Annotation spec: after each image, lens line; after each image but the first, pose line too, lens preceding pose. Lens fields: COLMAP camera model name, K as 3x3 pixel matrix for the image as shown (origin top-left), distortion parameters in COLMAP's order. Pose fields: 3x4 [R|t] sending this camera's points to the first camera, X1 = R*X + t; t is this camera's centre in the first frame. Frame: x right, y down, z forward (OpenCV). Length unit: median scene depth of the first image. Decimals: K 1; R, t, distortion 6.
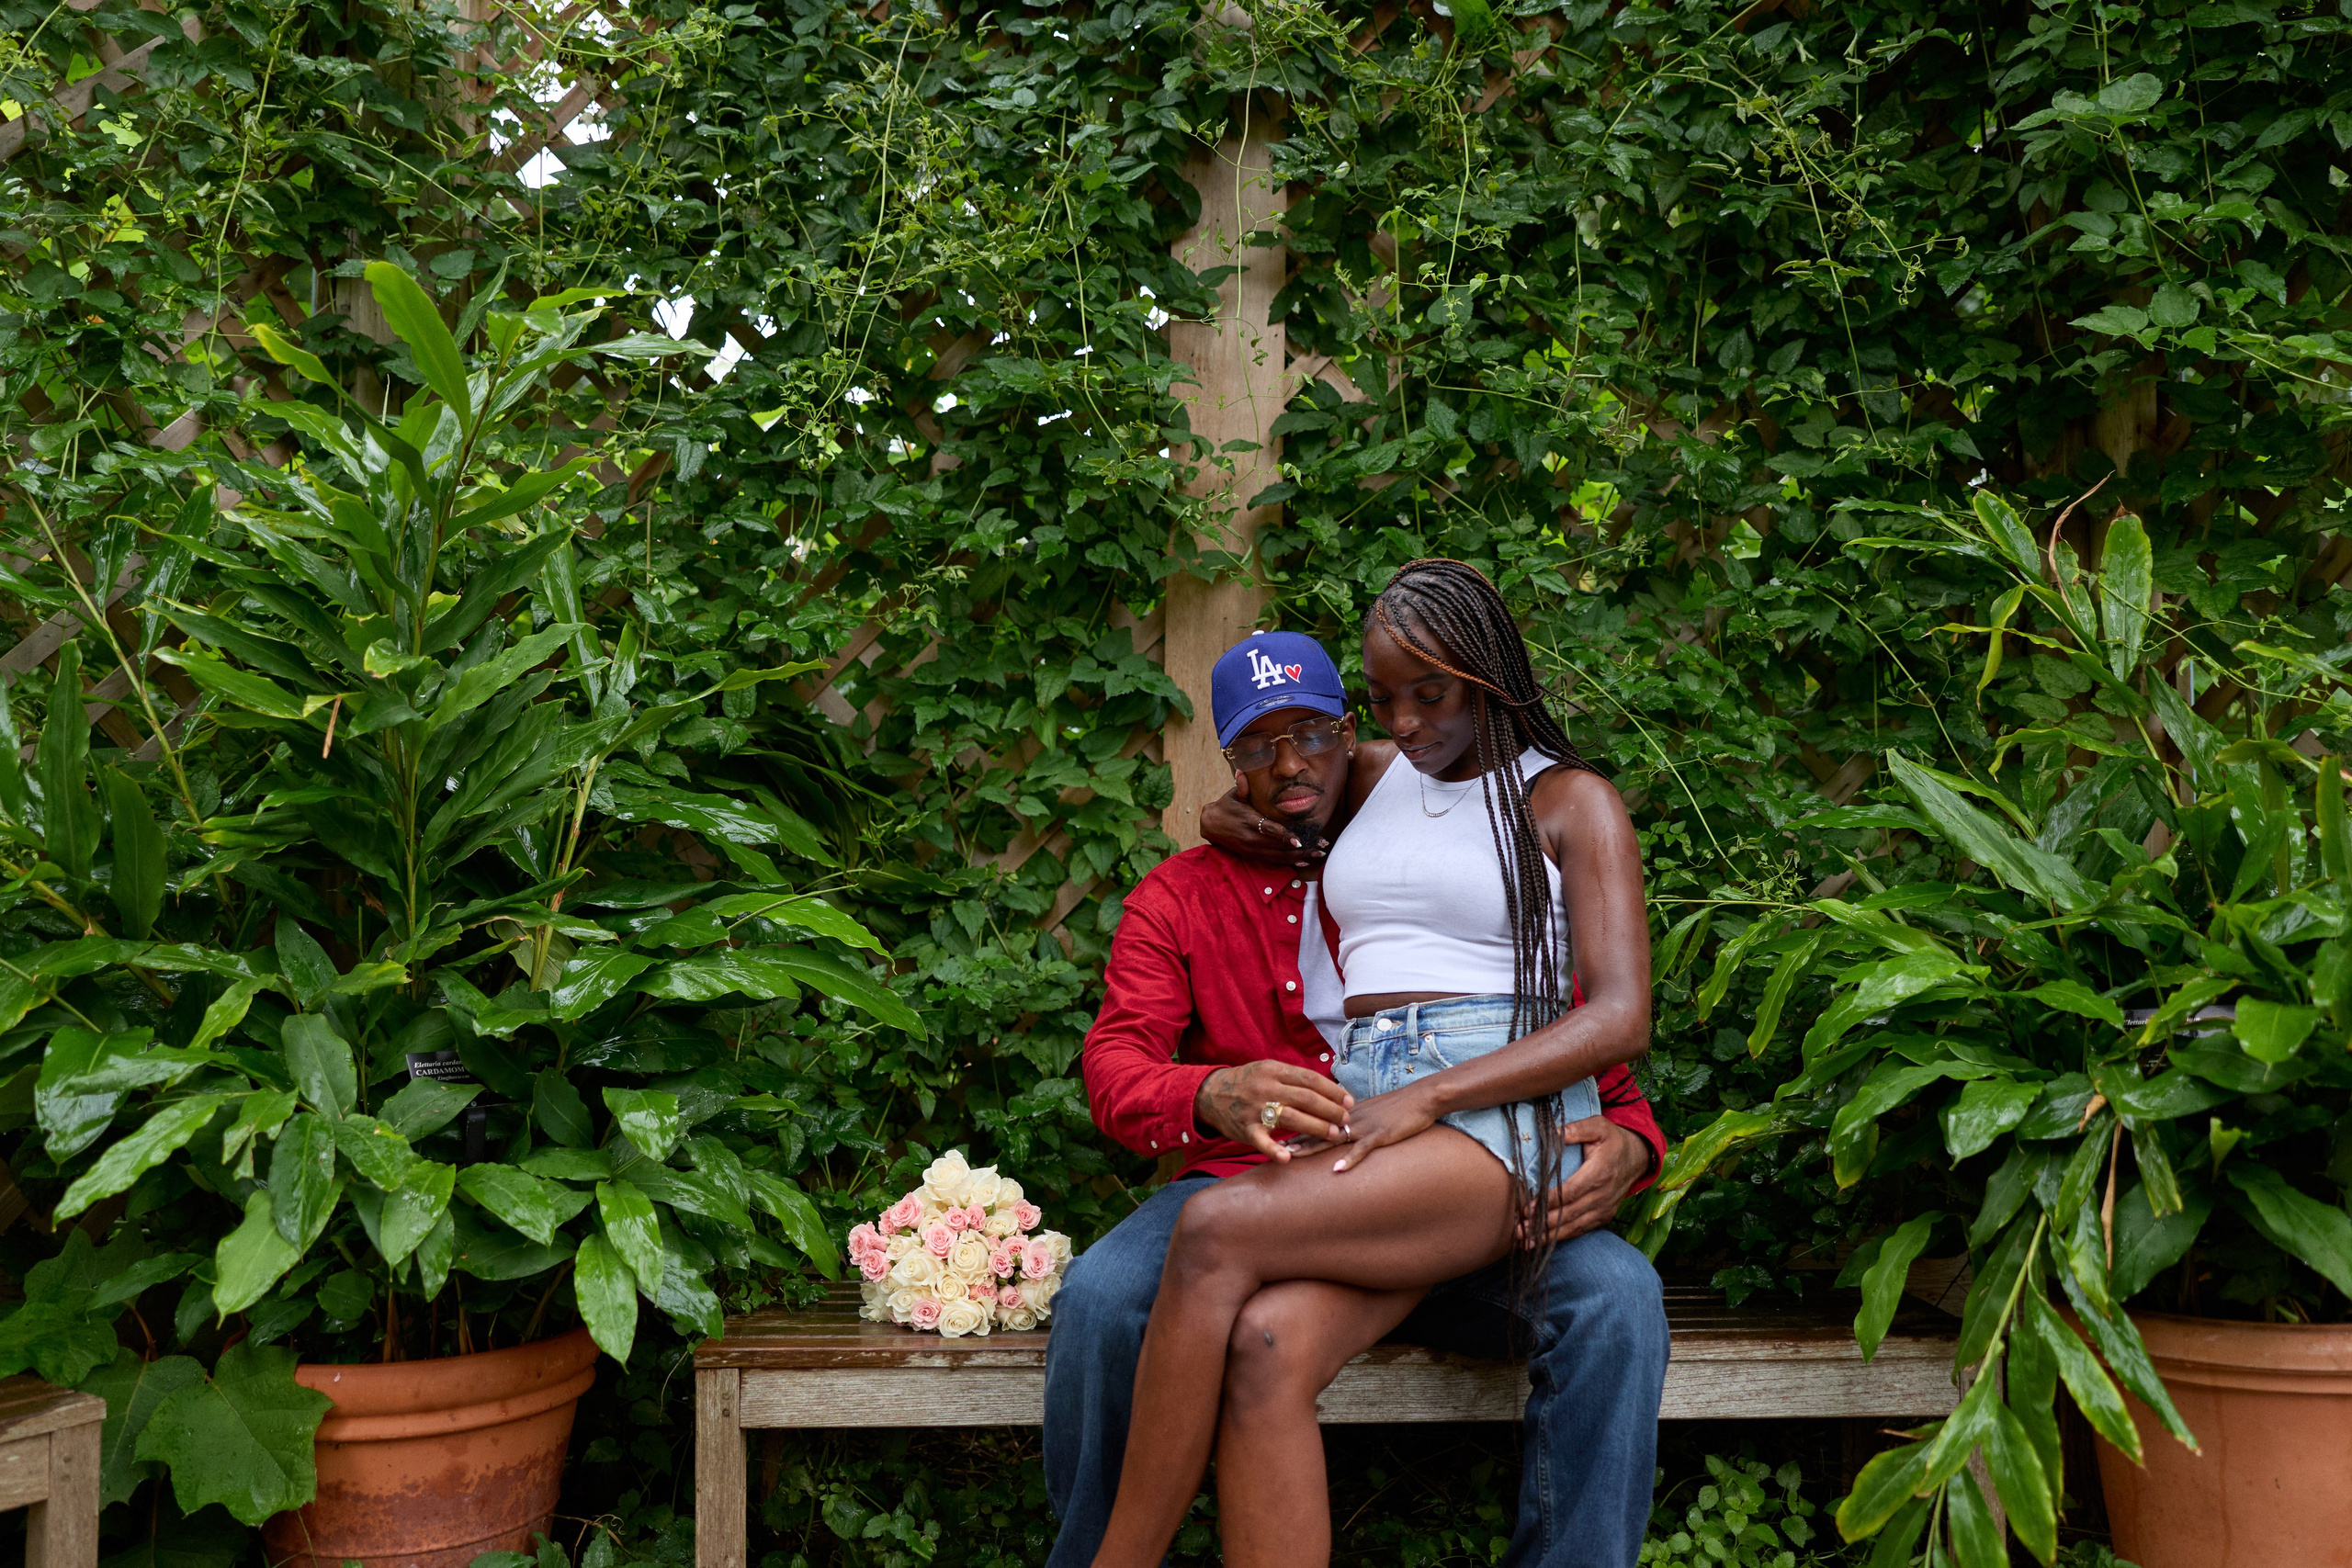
lens RADIAL K [[1827.6, 0, 1176.0], [0, 1827.6, 784.0], [0, 0, 1]] dist [0.006574, -0.003205]
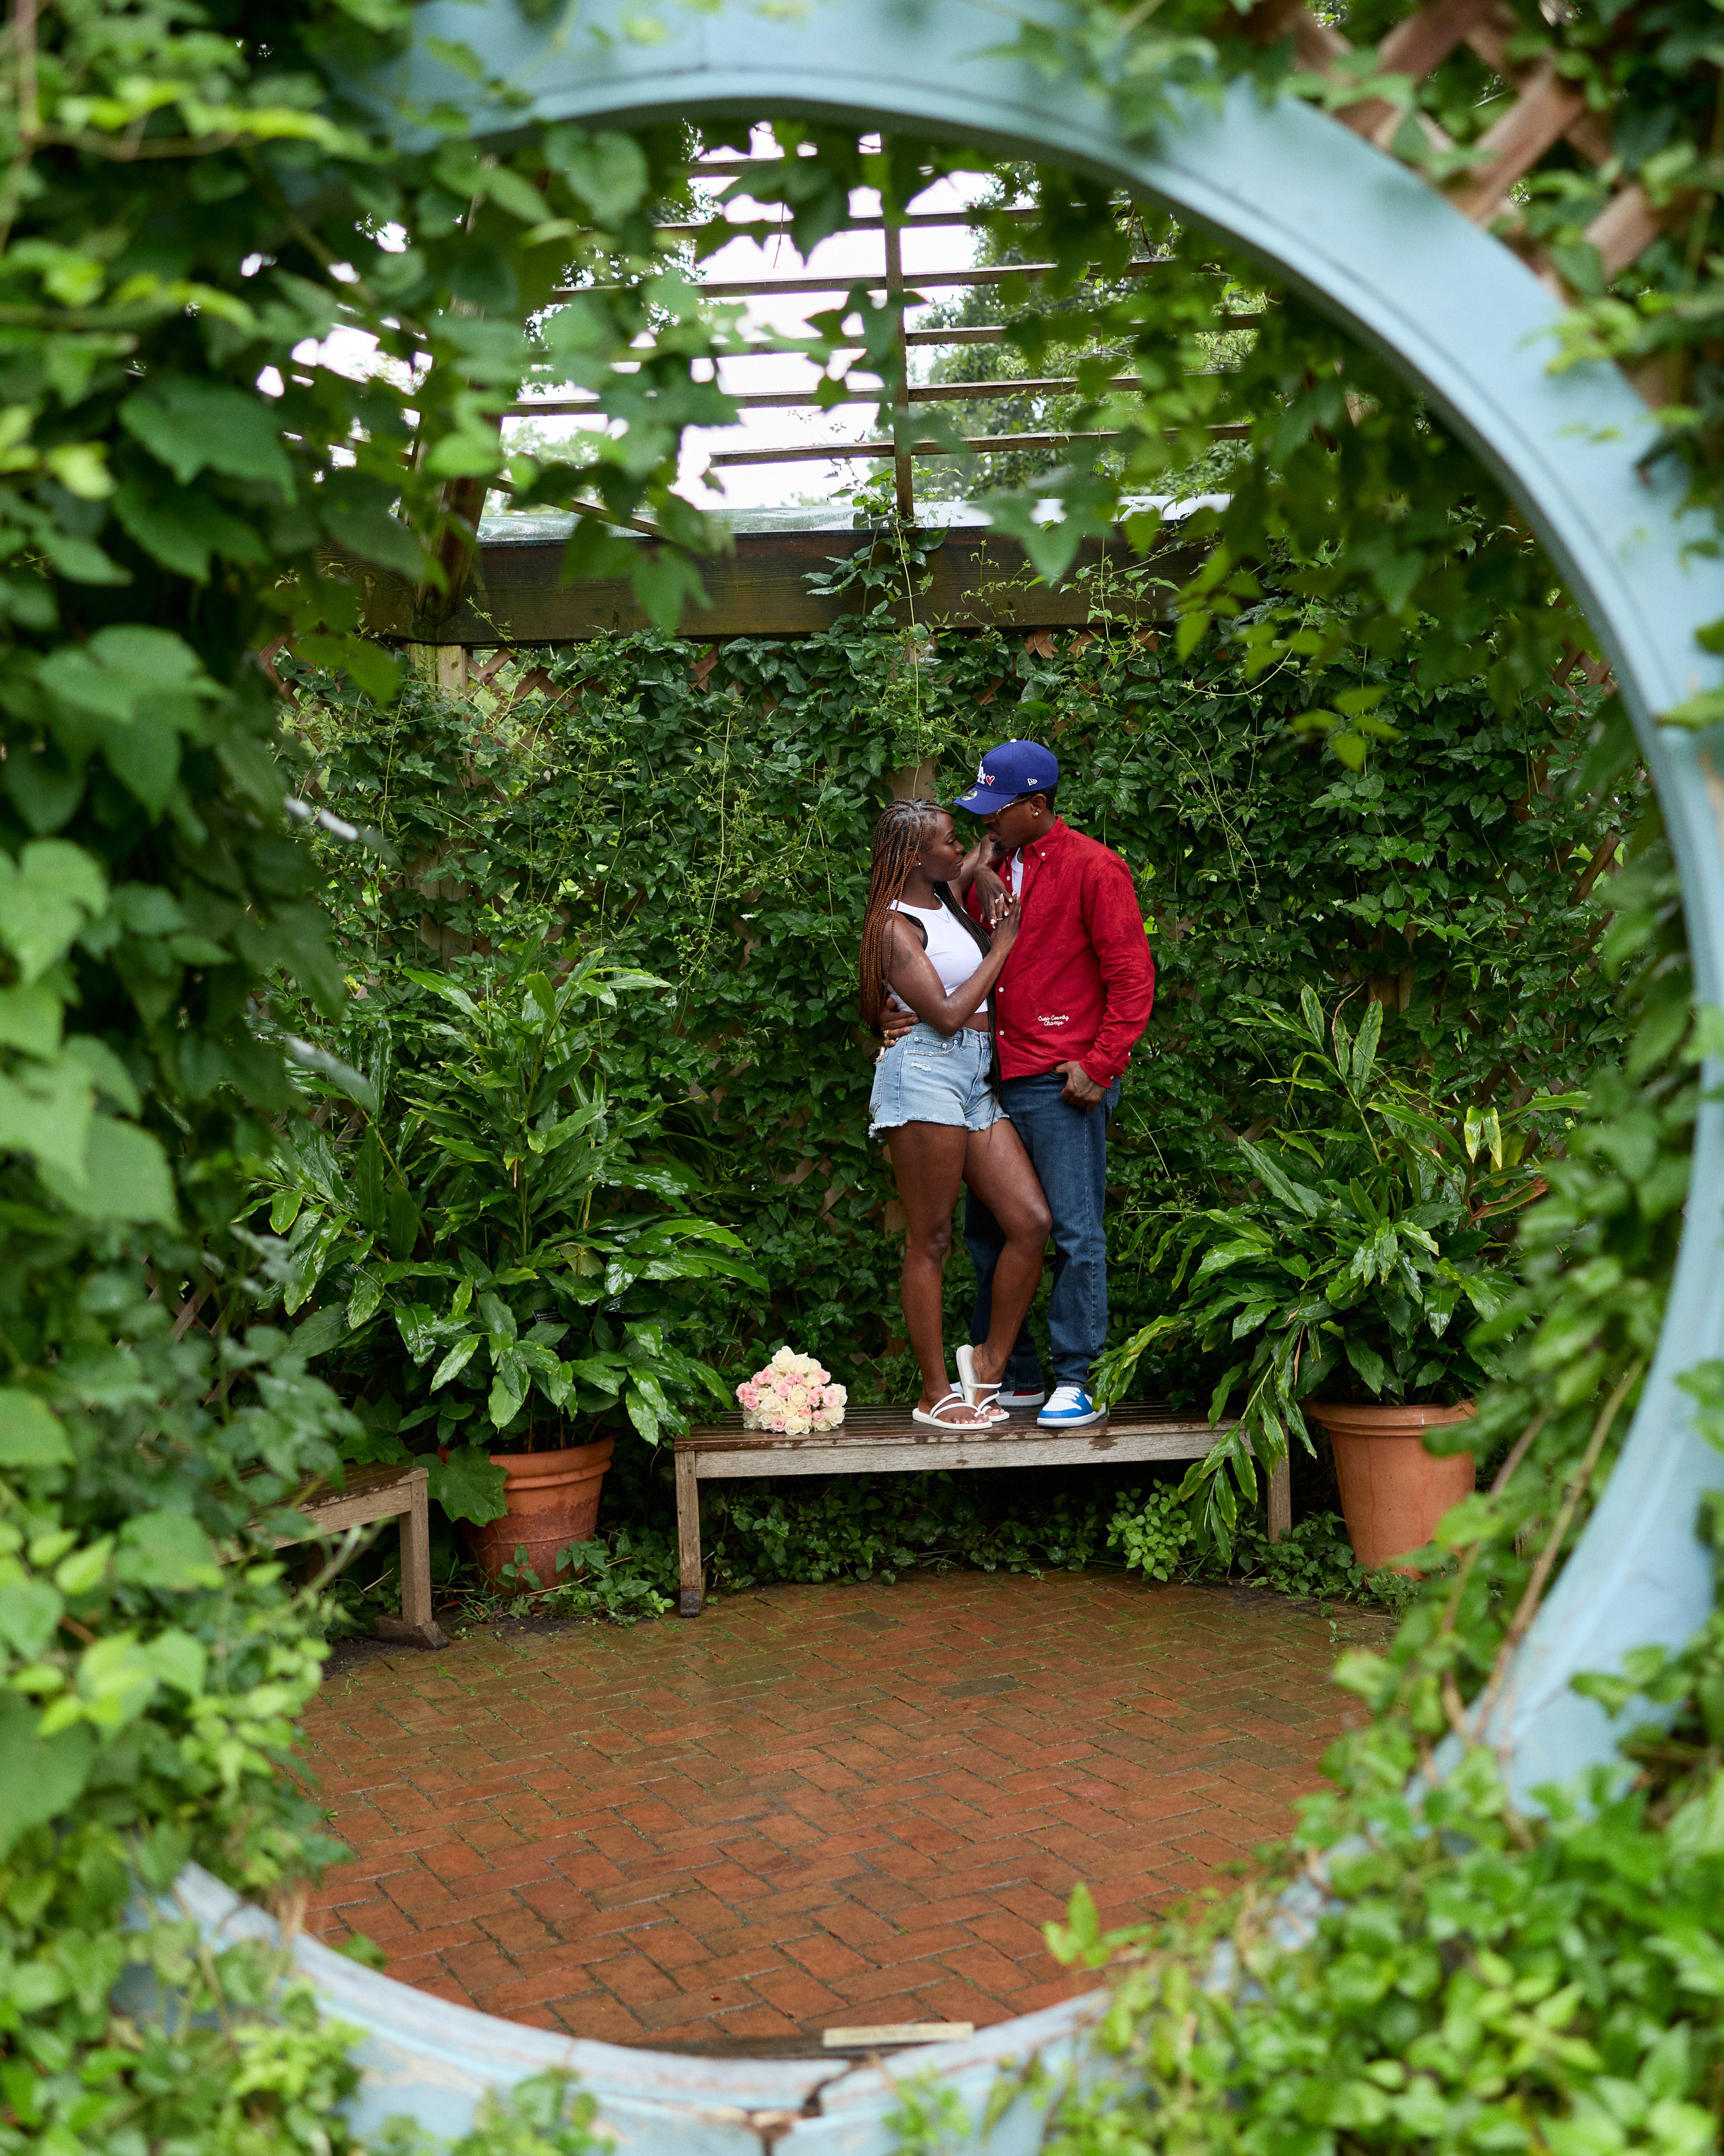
lens RADIAL K [[1782.5, 0, 914.5], [0, 1782.5, 1067.7], [0, 0, 1]] dist [-0.002783, -0.001083]
pose [[0.999492, -0.029163, 0.012847, 0.004463], [0.028322, 0.997712, 0.061391, -0.235175], [-0.014608, -0.060996, 0.998031, -0.999689]]
